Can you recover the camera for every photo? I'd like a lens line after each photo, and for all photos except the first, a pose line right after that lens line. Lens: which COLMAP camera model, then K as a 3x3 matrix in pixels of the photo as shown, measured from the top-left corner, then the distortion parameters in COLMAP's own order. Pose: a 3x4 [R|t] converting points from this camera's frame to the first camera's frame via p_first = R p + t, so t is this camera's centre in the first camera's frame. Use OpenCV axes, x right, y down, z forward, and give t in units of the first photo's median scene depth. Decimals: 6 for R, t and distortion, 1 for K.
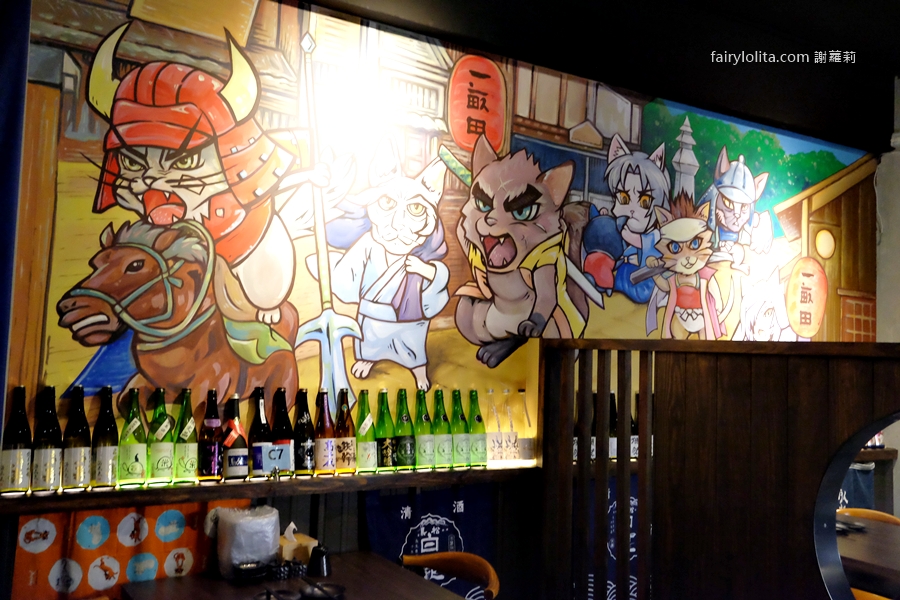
lens RADIAL K [[787.6, 0, 450.6], [0, 787.6, 297.2], [0, 0, 1]] dist [0.027510, 0.011284]
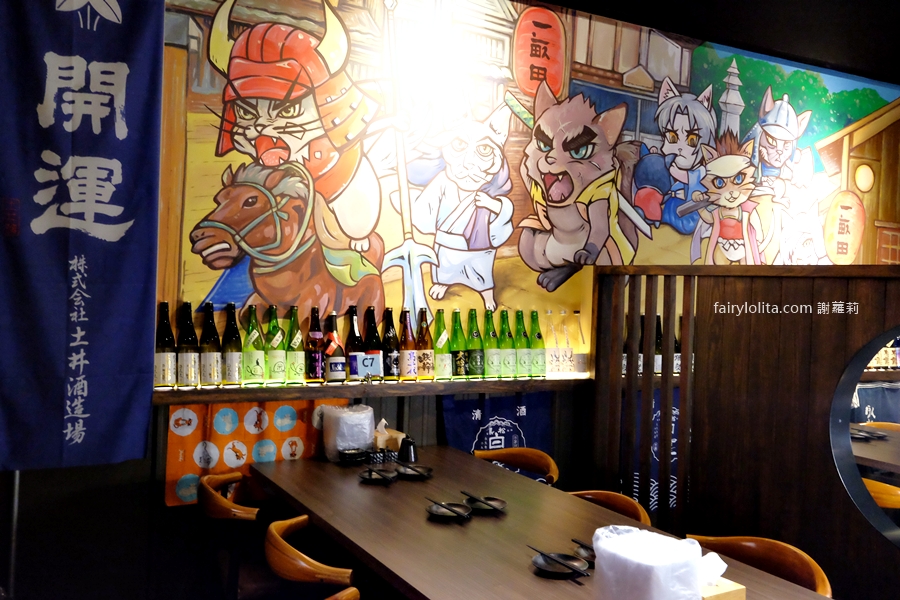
lens RADIAL K [[787.6, 0, 448.0], [0, 787.6, 302.8], [0, 0, 1]] dist [0.027510, 0.011284]
pose [[0.998431, 0.000885, -0.055986, -0.033079], [0.003775, 0.996535, 0.083087, 0.011894], [0.055866, -0.083168, 0.994968, -0.140969]]
